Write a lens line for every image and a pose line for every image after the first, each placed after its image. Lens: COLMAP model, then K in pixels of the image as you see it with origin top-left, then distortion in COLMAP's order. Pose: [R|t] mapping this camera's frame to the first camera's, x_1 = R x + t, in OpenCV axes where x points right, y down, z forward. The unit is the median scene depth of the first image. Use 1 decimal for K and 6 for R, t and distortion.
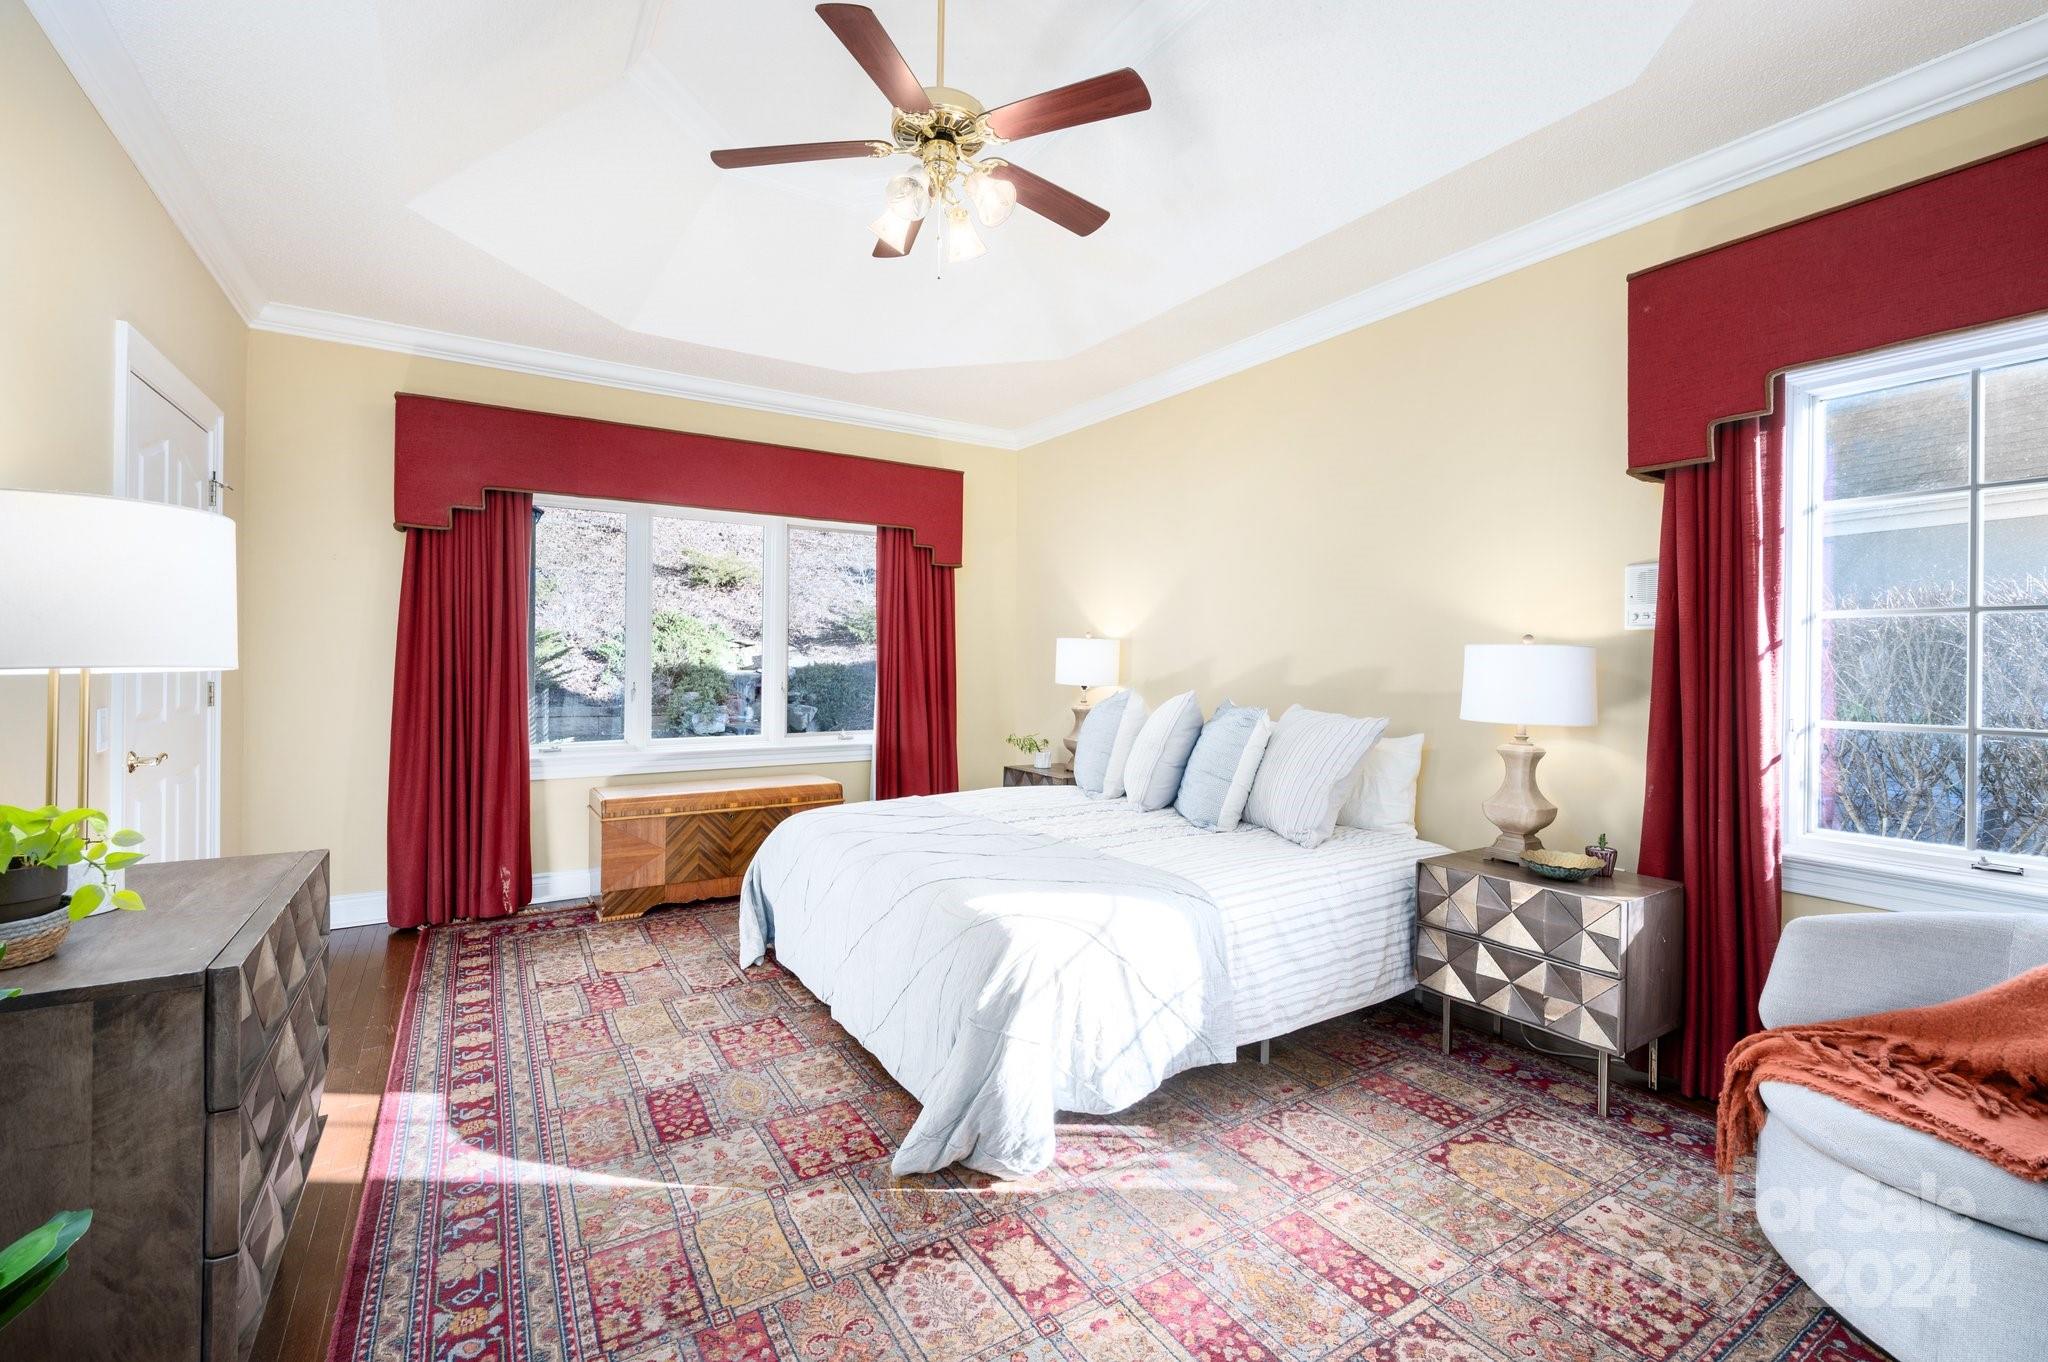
lens RADIAL K [[859.2, 0, 1012.4], [0, 859.2, 661.4], [0, 0, 1]] dist [-0.001329, 0.000127]
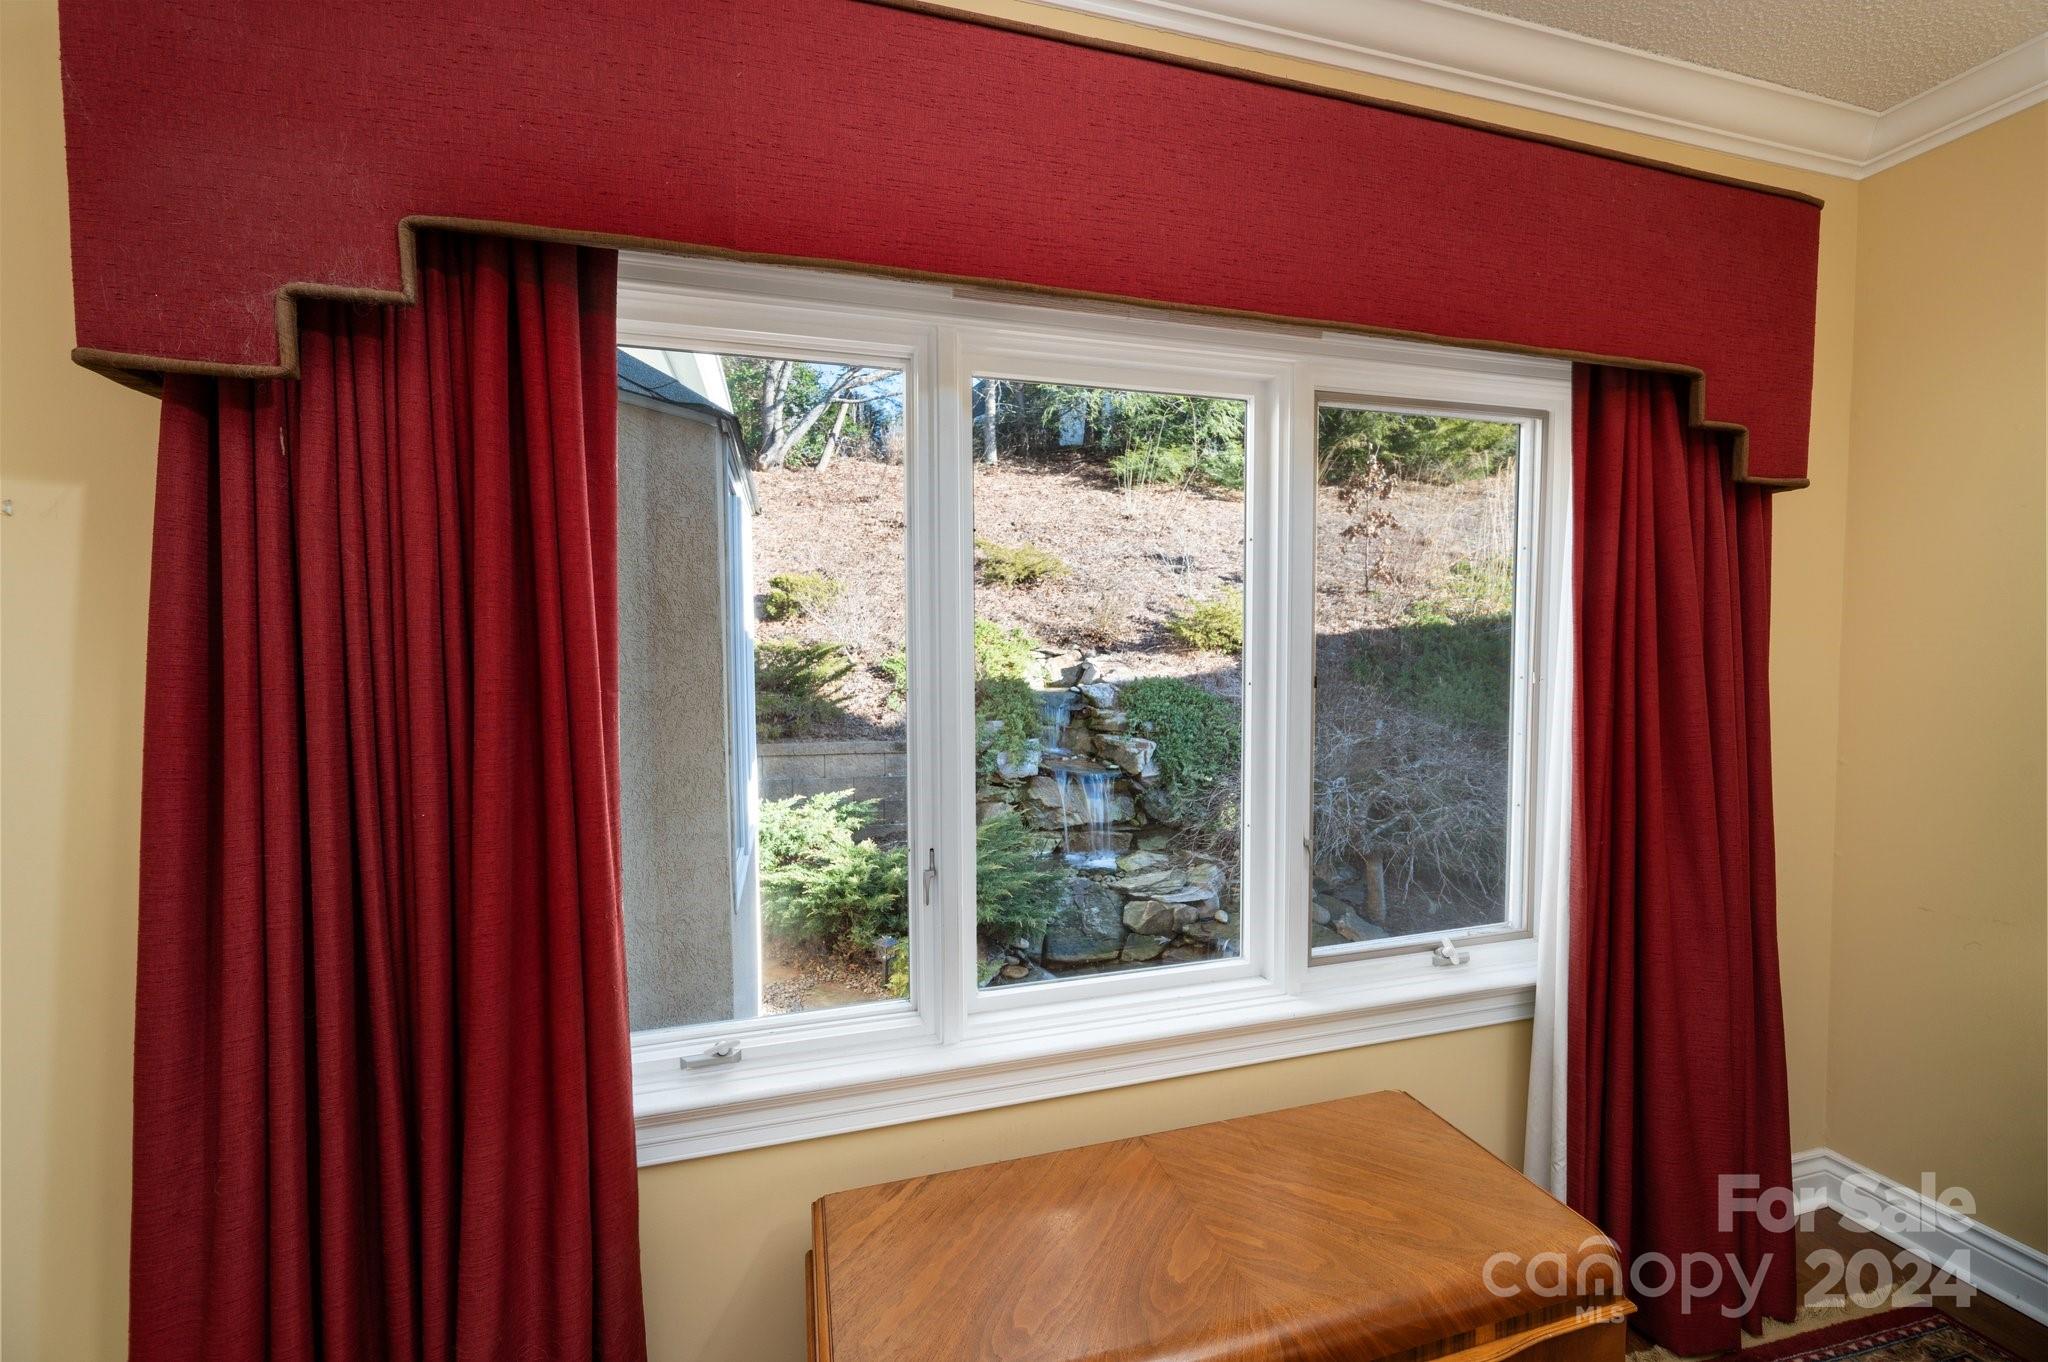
lens RADIAL K [[813.3, 0, 1033.5], [0, 813.3, 684.8], [0, 0, 1]] dist [-0.002485, -0.000226]
pose [[0.959963, -0.003429, -0.280105, -0.116726], [0.015081, 0.999108, 0.039453, -0.021446], [0.279720, -0.042097, 0.959158, 0.267956]]
